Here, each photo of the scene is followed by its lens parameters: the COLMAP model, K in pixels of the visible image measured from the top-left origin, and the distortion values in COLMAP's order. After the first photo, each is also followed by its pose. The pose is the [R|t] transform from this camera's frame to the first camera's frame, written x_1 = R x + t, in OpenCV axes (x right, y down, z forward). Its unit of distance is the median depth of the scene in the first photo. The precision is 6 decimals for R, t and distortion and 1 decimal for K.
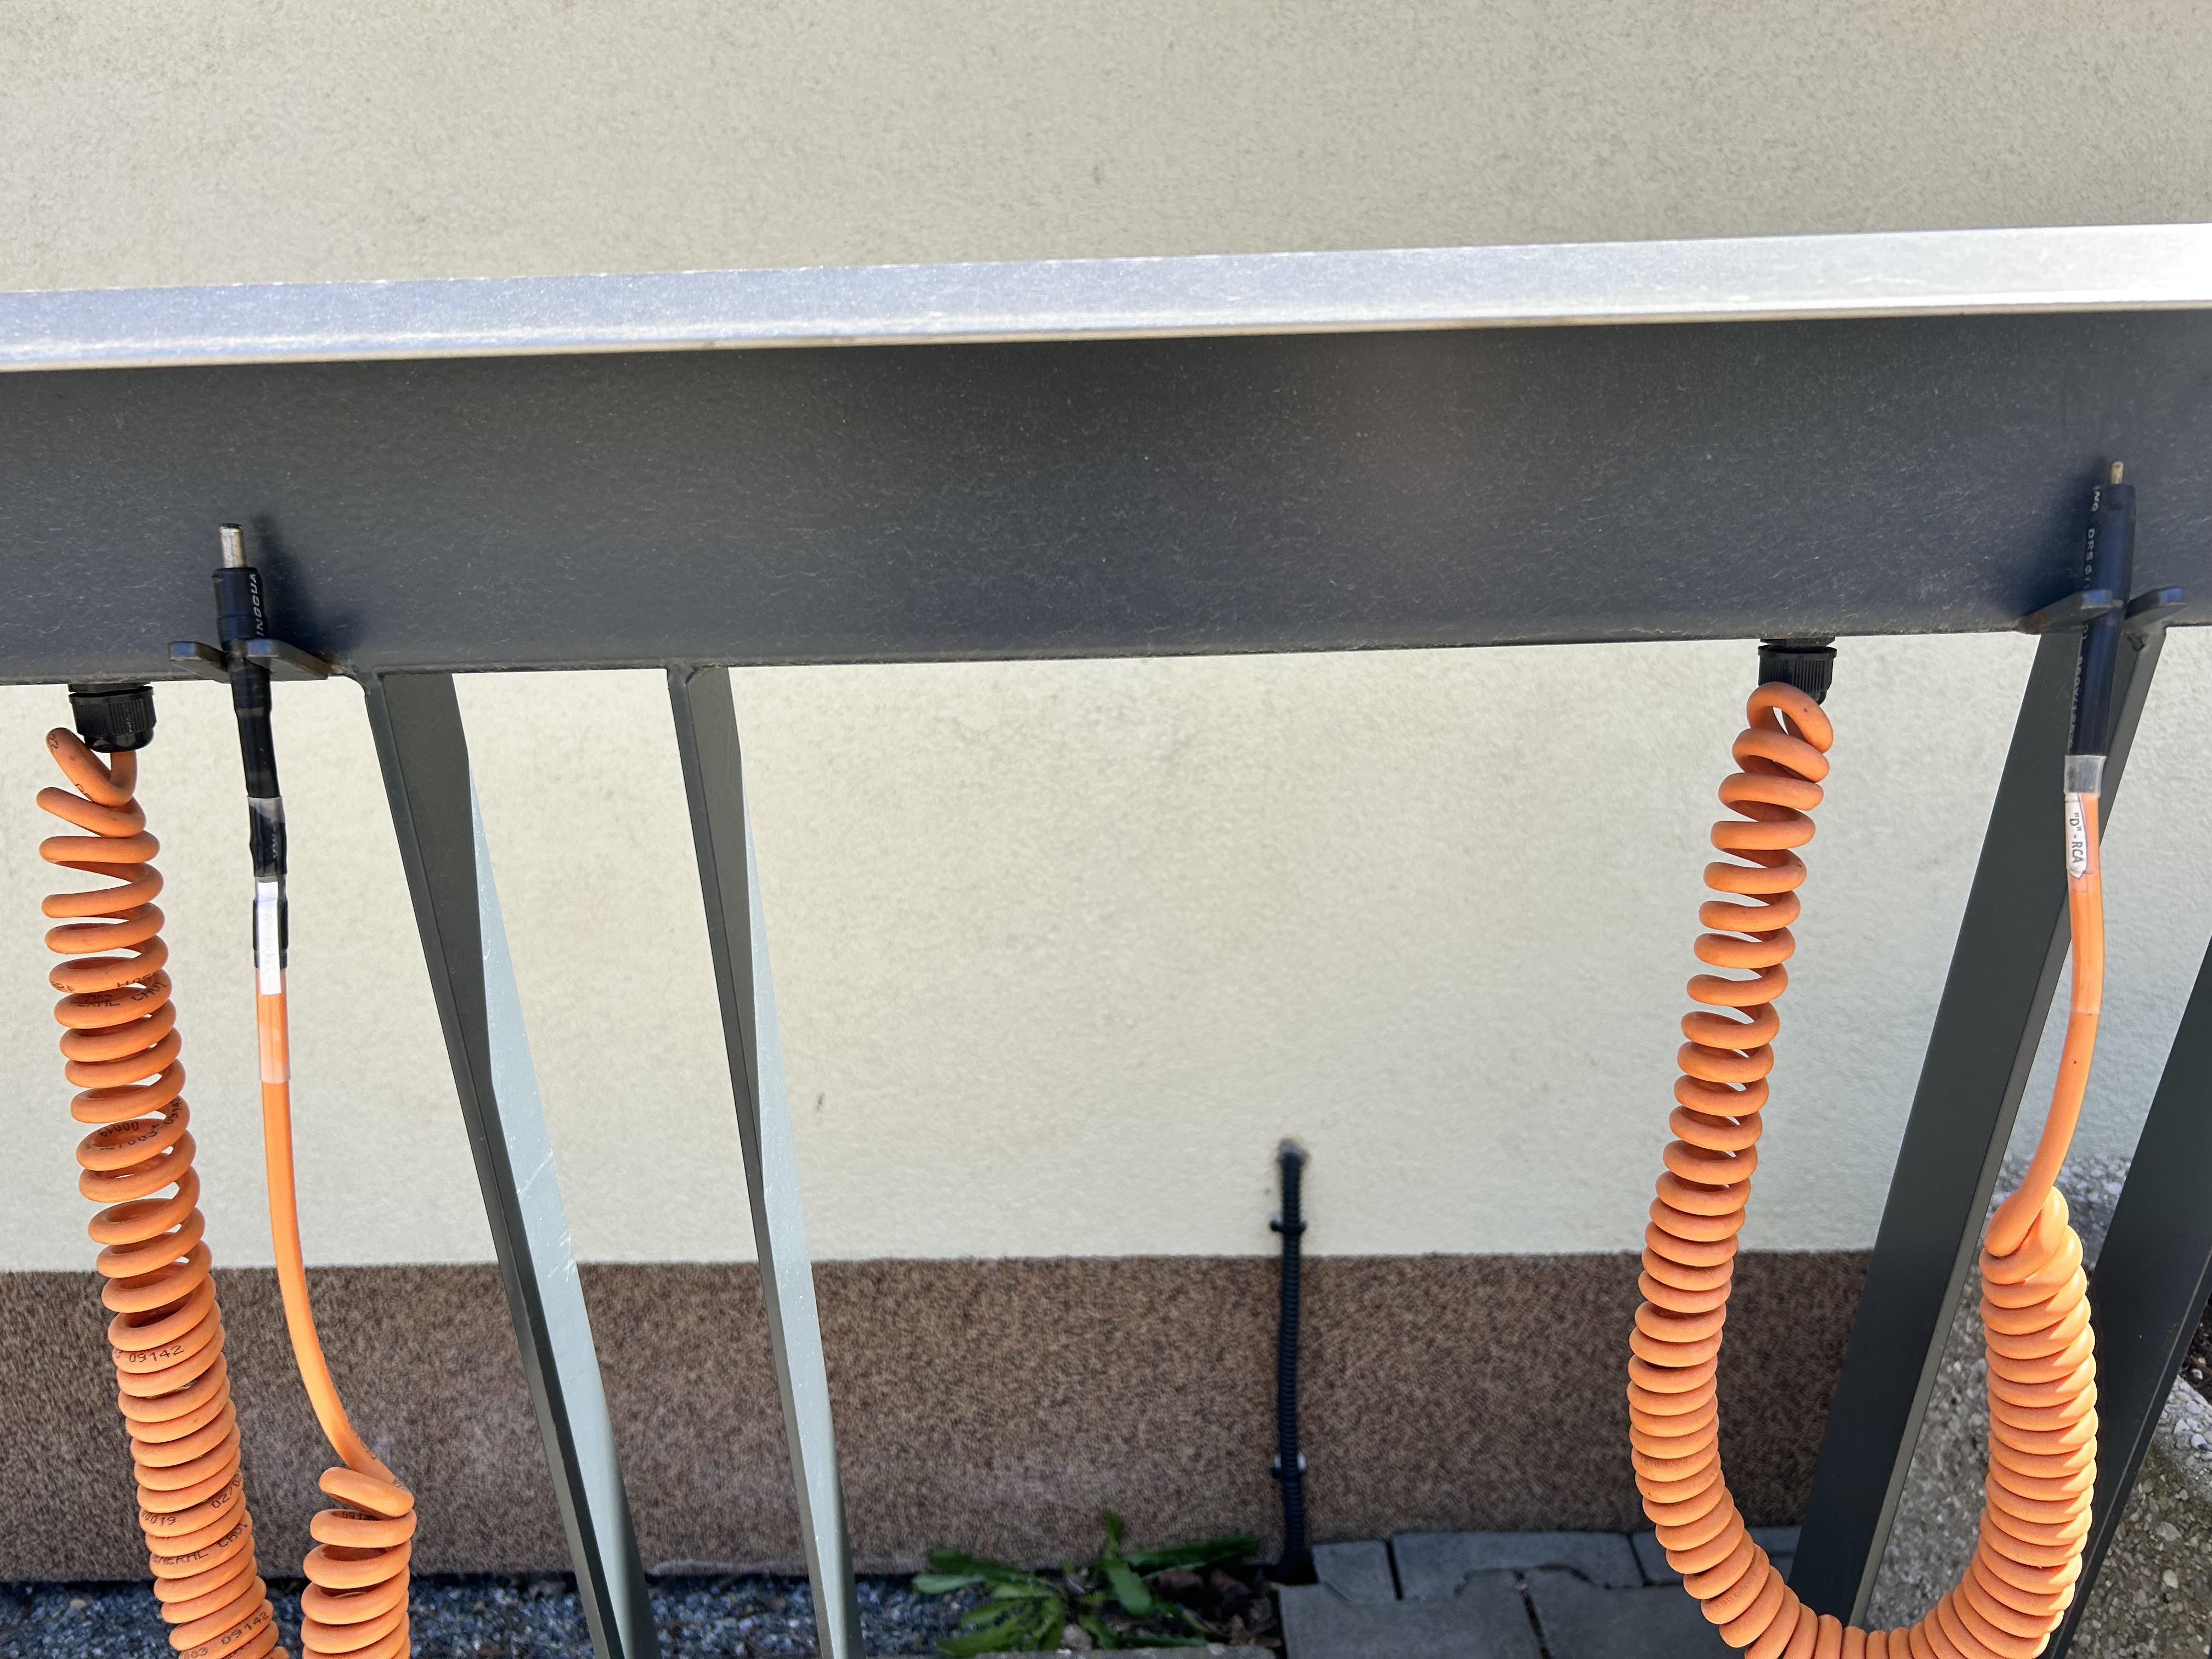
lens RADIAL K [[1664.0, 0, 1102.6], [0, 1664.0, 832.2], [0, 0, 1]] dist [0.026148, -0.031208]
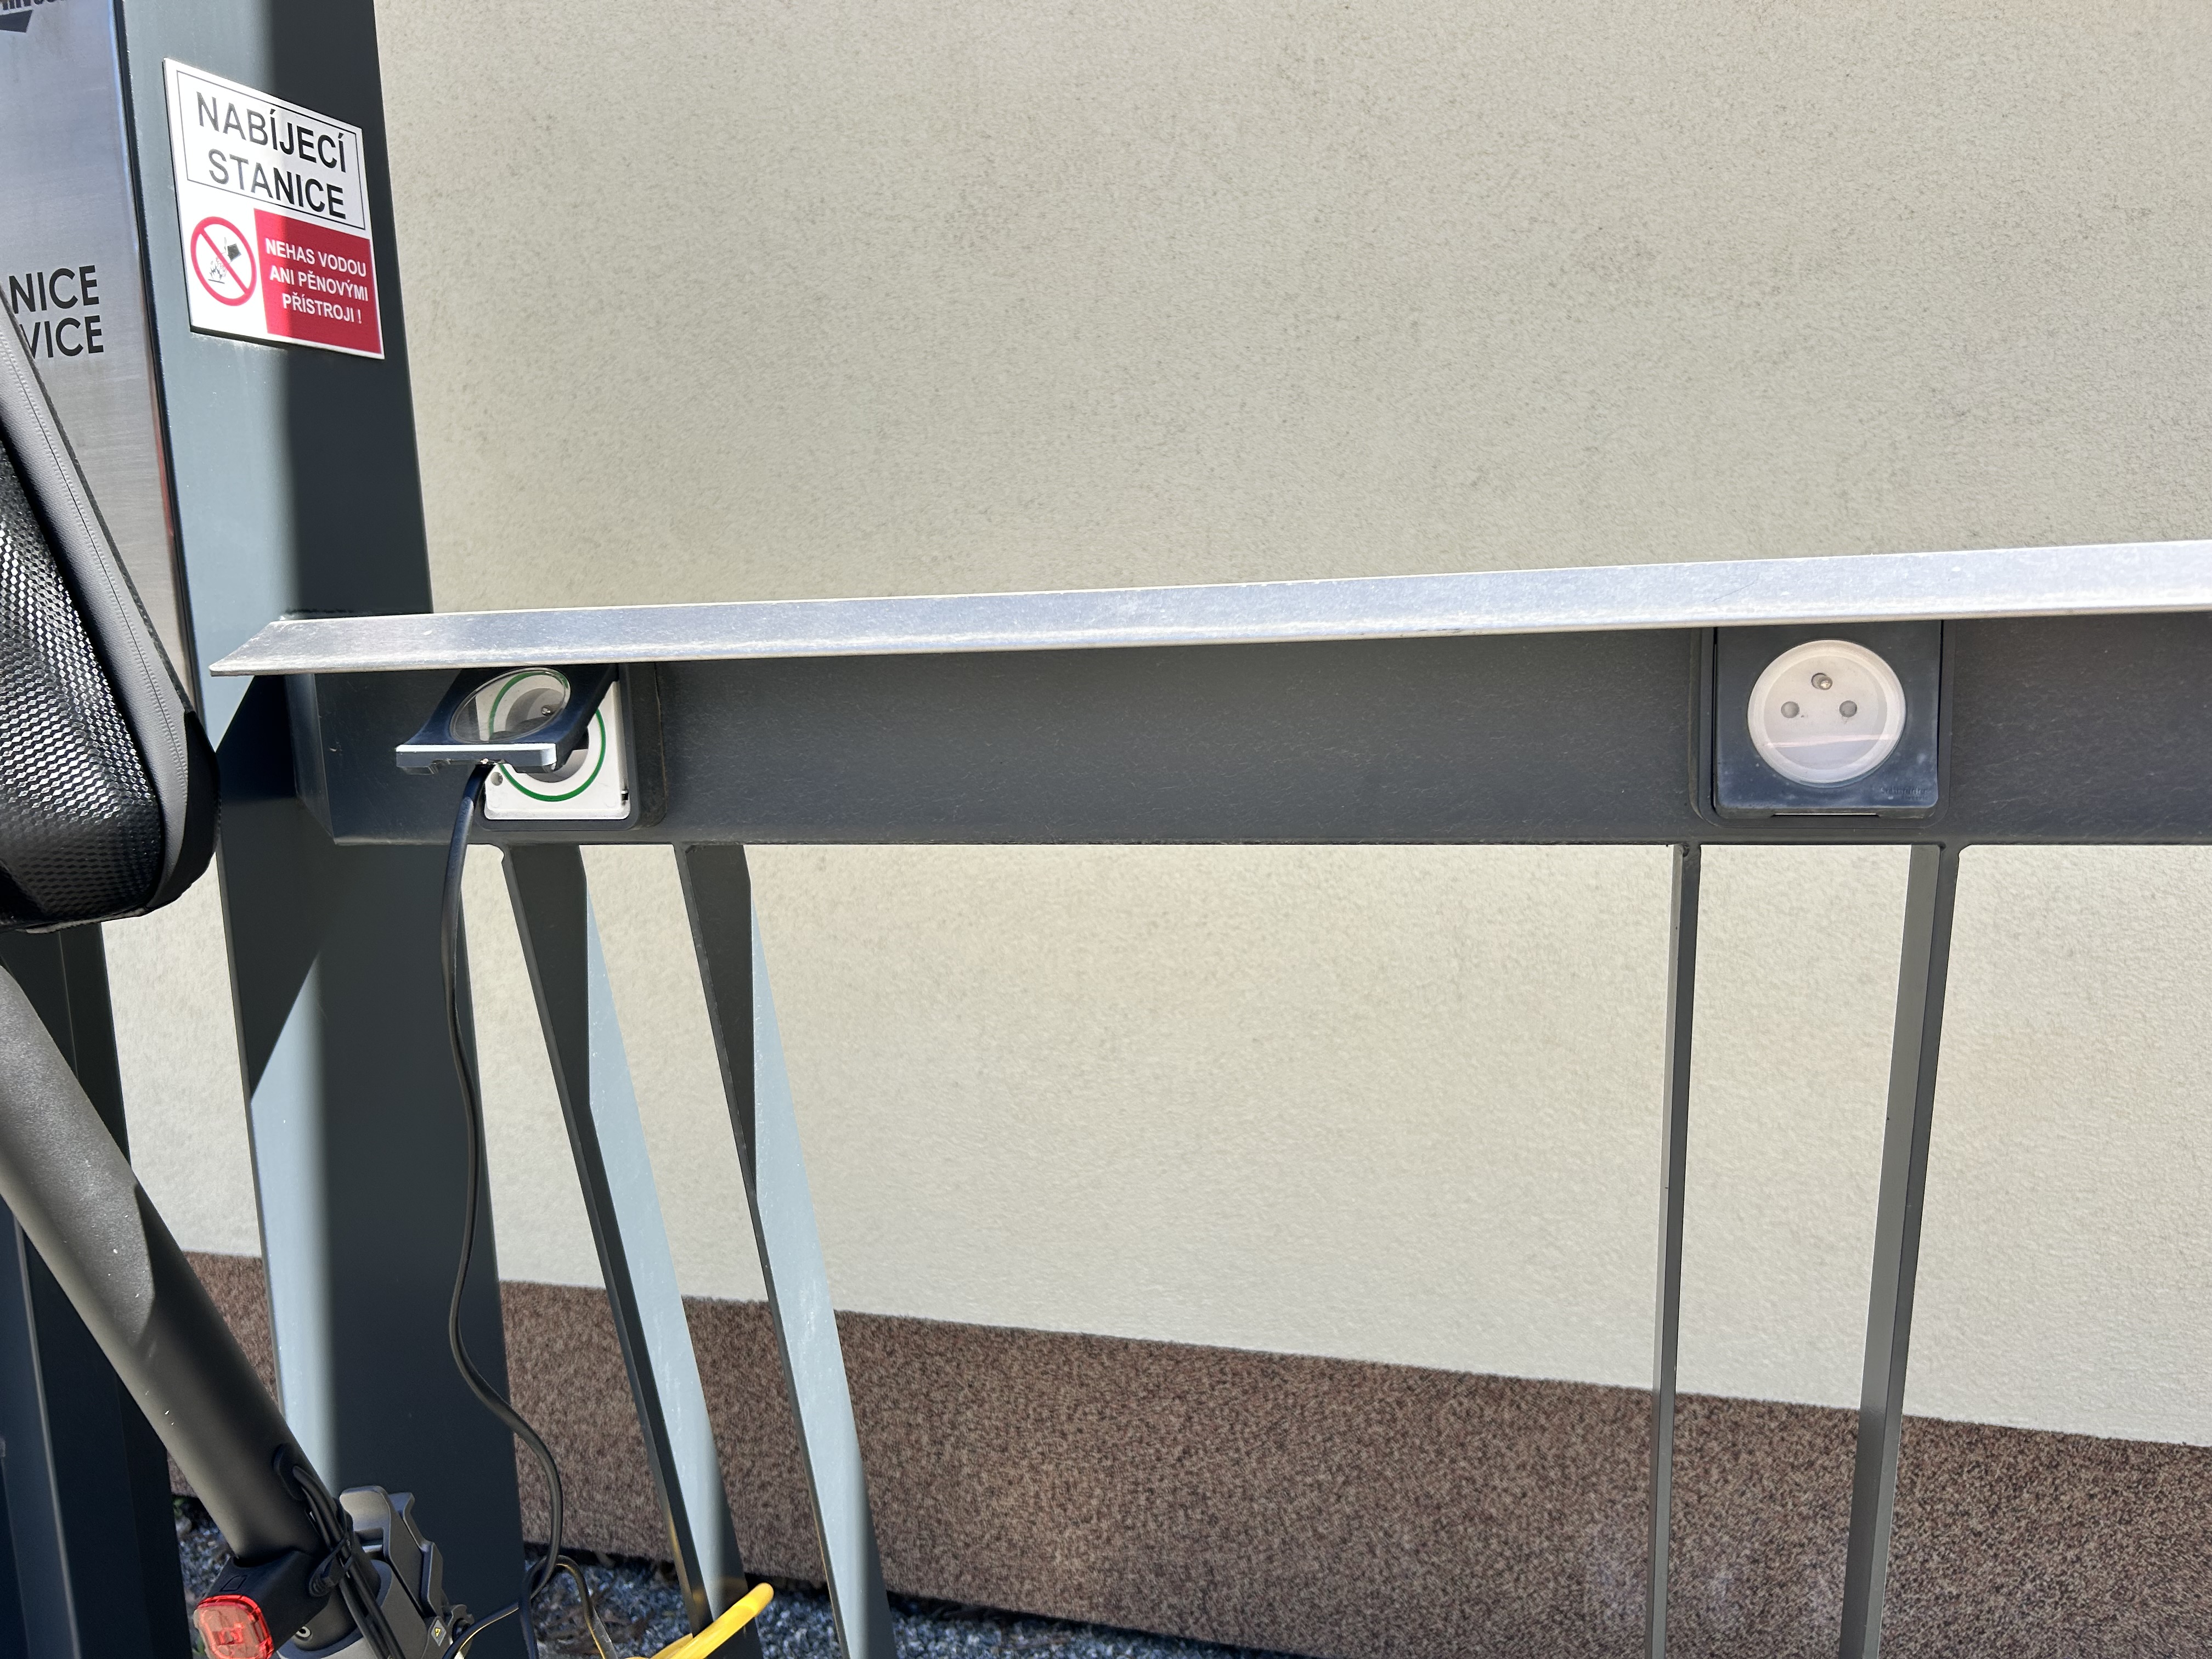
lens RADIAL K [[1664.0, 0, 1097.2], [0, 1664.0, 830.8], [0, 0, 1]] dist [0.026148, -0.031208]
pose [[0.962982, 0.029378, -0.267959, -0.552280], [-0.056210, 0.994076, -0.093022, 0.028669], [0.263639, 0.104640, 0.958929, -0.132470]]
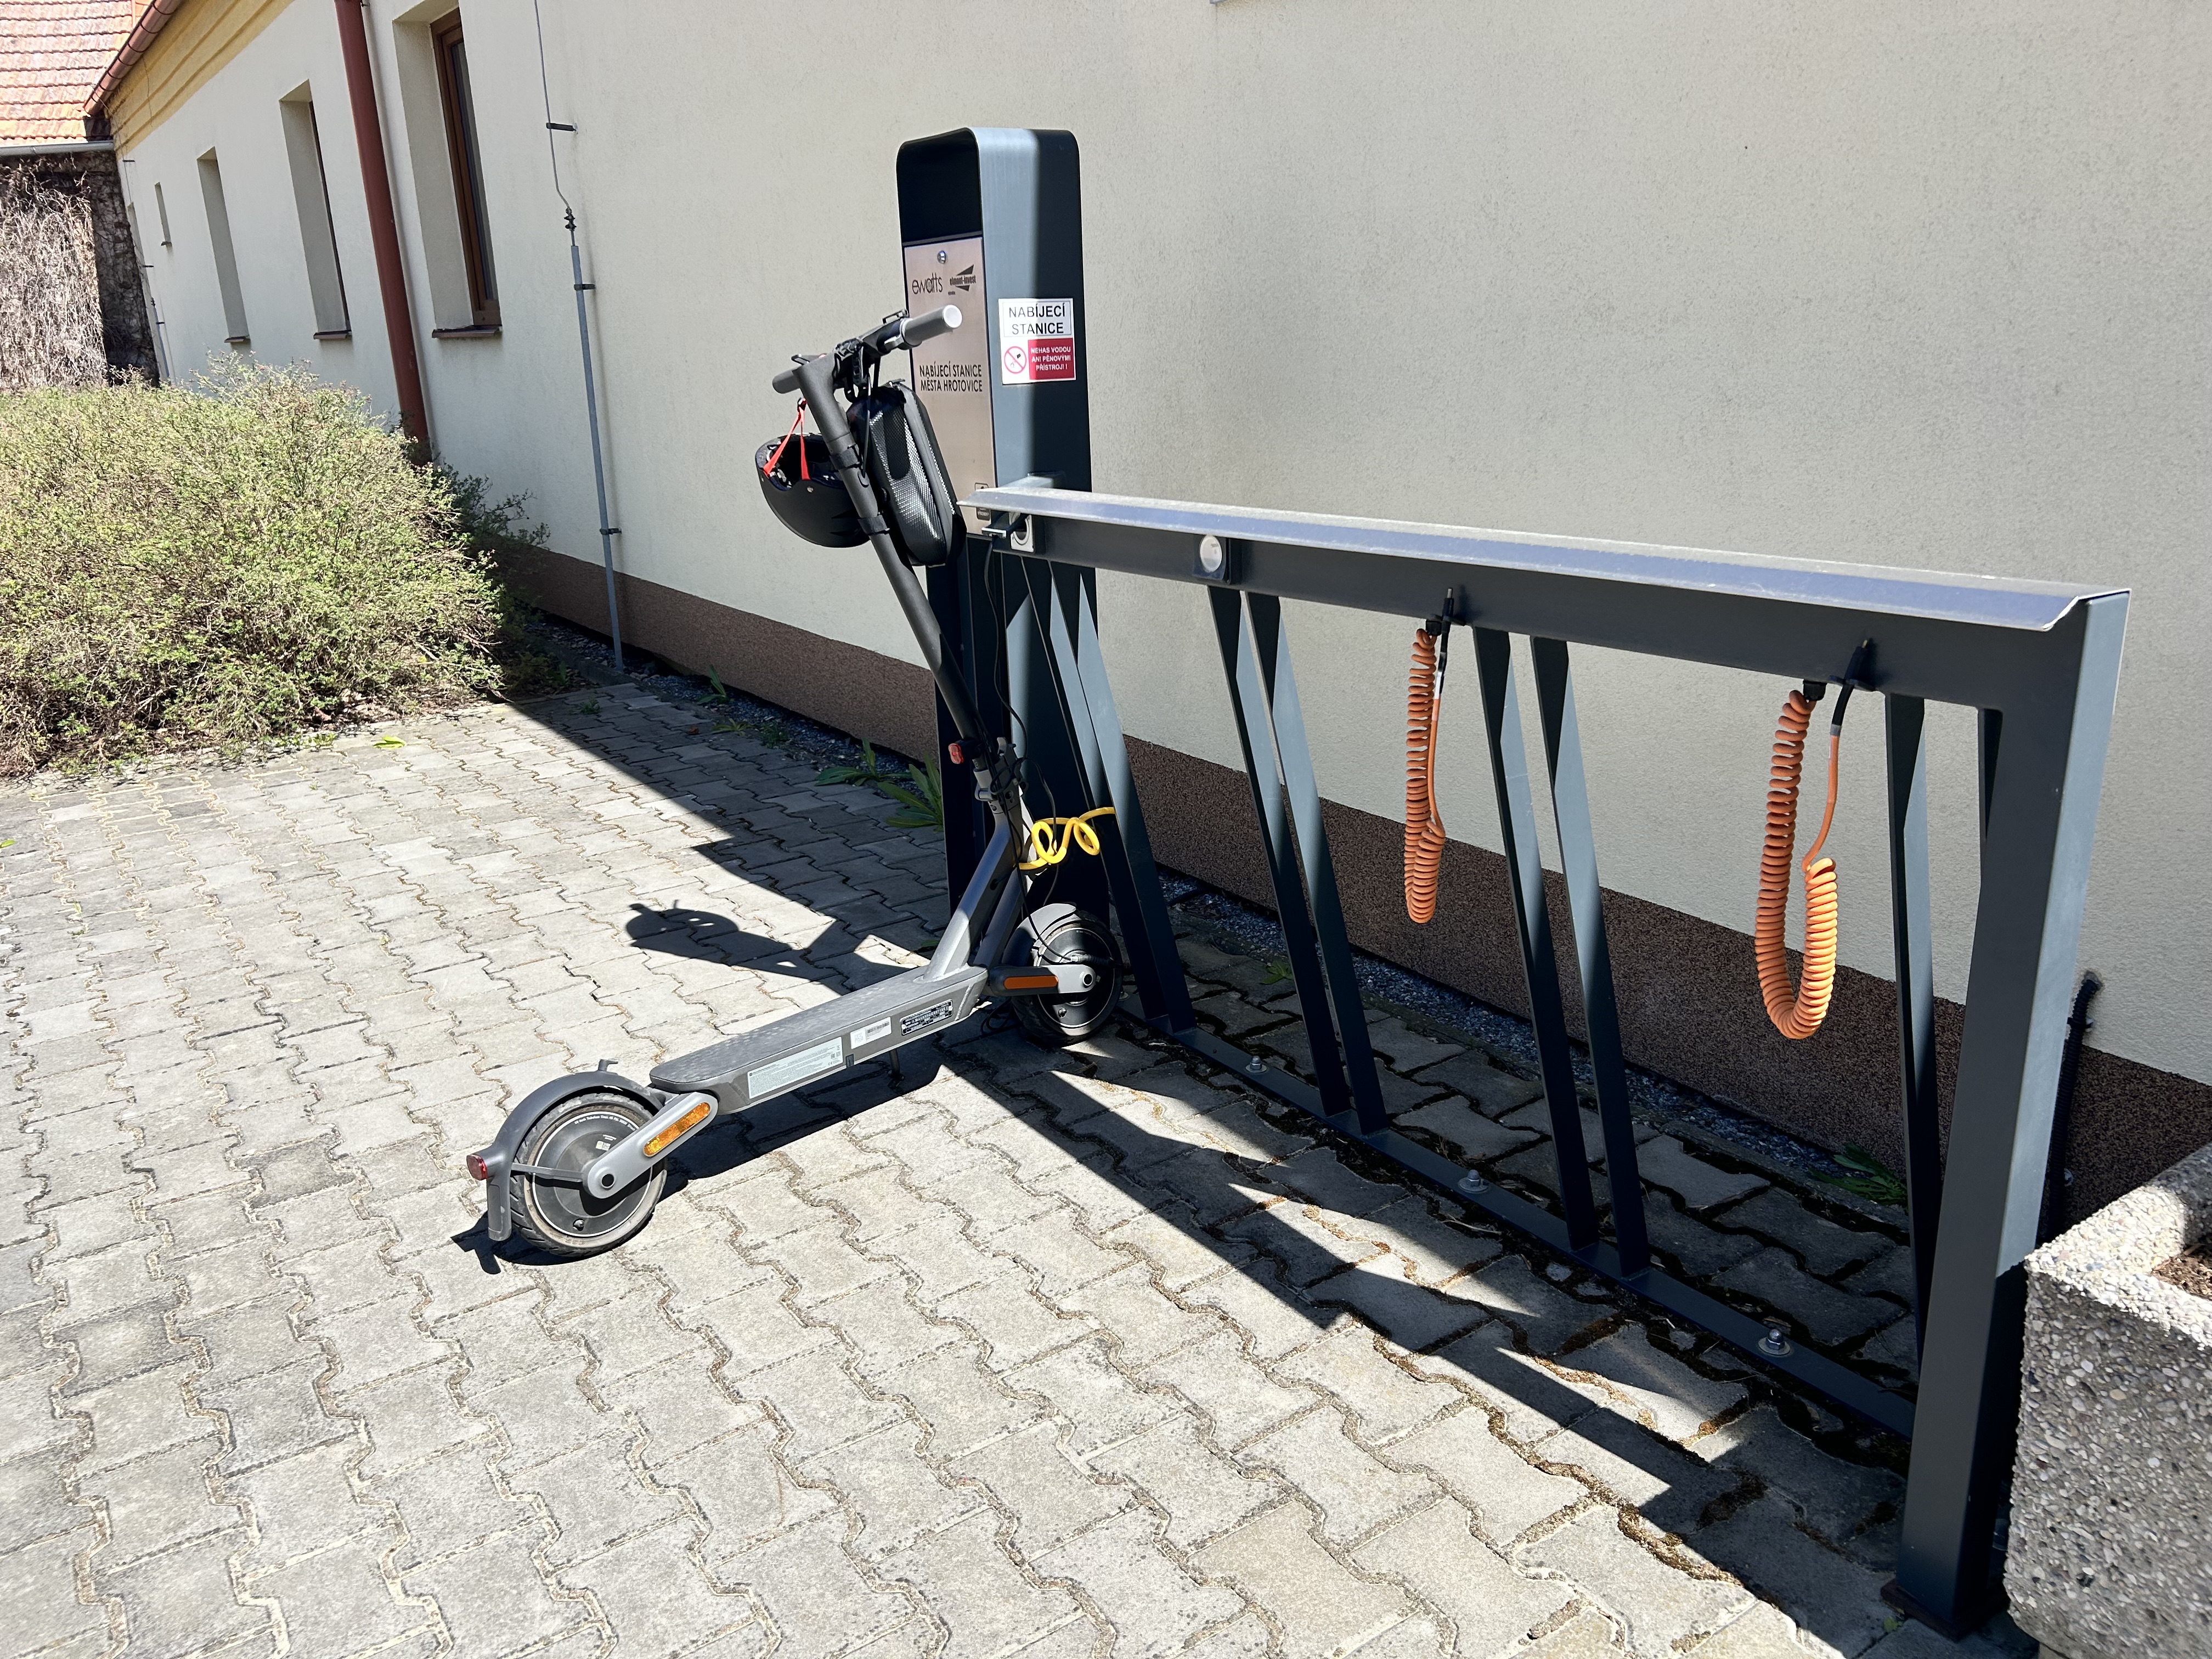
lens RADIAL K [[1664.0, 0, 1108.6], [0, 1664.0, 824.7], [0, 0, 1]] dist [0.026148, -0.031208]
pose [[0.555939, 0.240830, -0.795571, 0.819434], [-0.185632, 0.968907, 0.163583, -0.040264], [0.810230, 0.056741, 0.583359, -0.709088]]
